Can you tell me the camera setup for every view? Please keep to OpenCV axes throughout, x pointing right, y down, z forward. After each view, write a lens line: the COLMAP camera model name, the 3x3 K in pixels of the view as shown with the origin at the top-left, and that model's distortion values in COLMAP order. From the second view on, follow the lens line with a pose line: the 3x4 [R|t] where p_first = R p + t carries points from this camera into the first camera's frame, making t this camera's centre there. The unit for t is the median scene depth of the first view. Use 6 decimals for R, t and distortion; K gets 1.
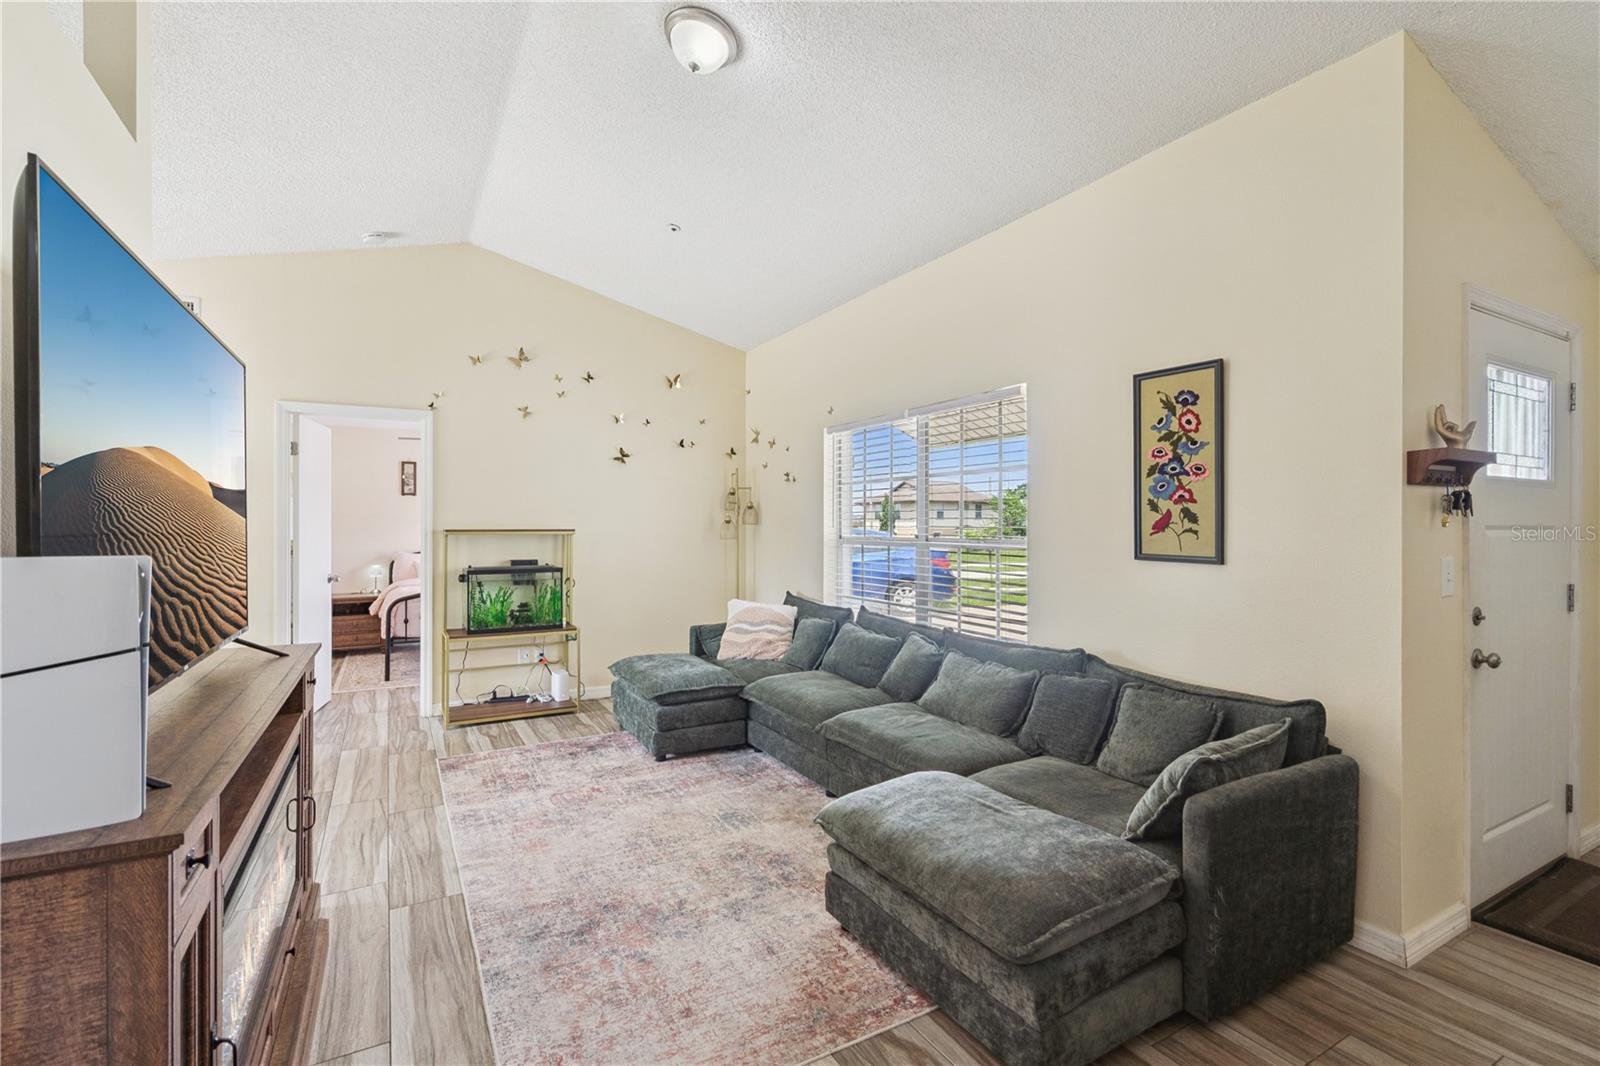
lens RADIAL K [[734.7, 0, 806.6], [0, 734.7, 527.4], [0, 0, 1]] dist [-0.003310, 0.001462]
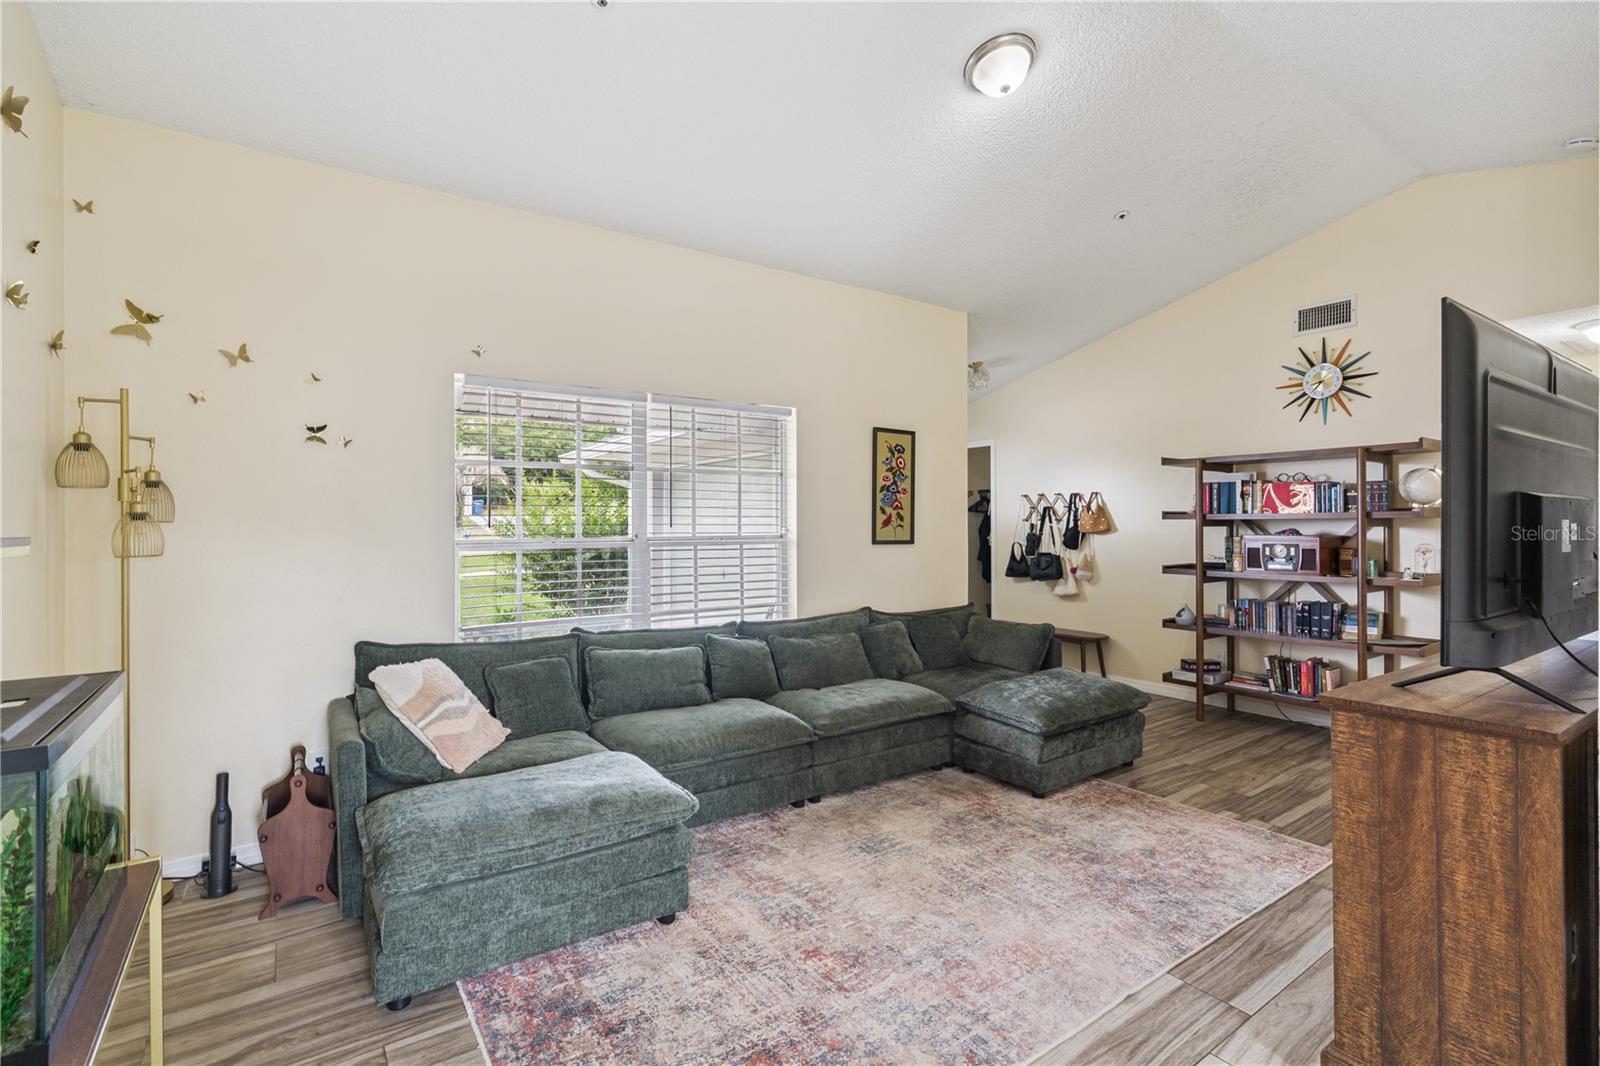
lens RADIAL K [[734.7, 0, 783.1], [0, 734.7, 522.4], [0, 0, 1]] dist [-0.003310, 0.001462]
pose [[-0.084556, -0.004609, 0.996408, -0.959364], [0.001608, 0.999987, 0.004762, -0.009348], [-0.996417, 0.002005, -0.084548, 1.148242]]
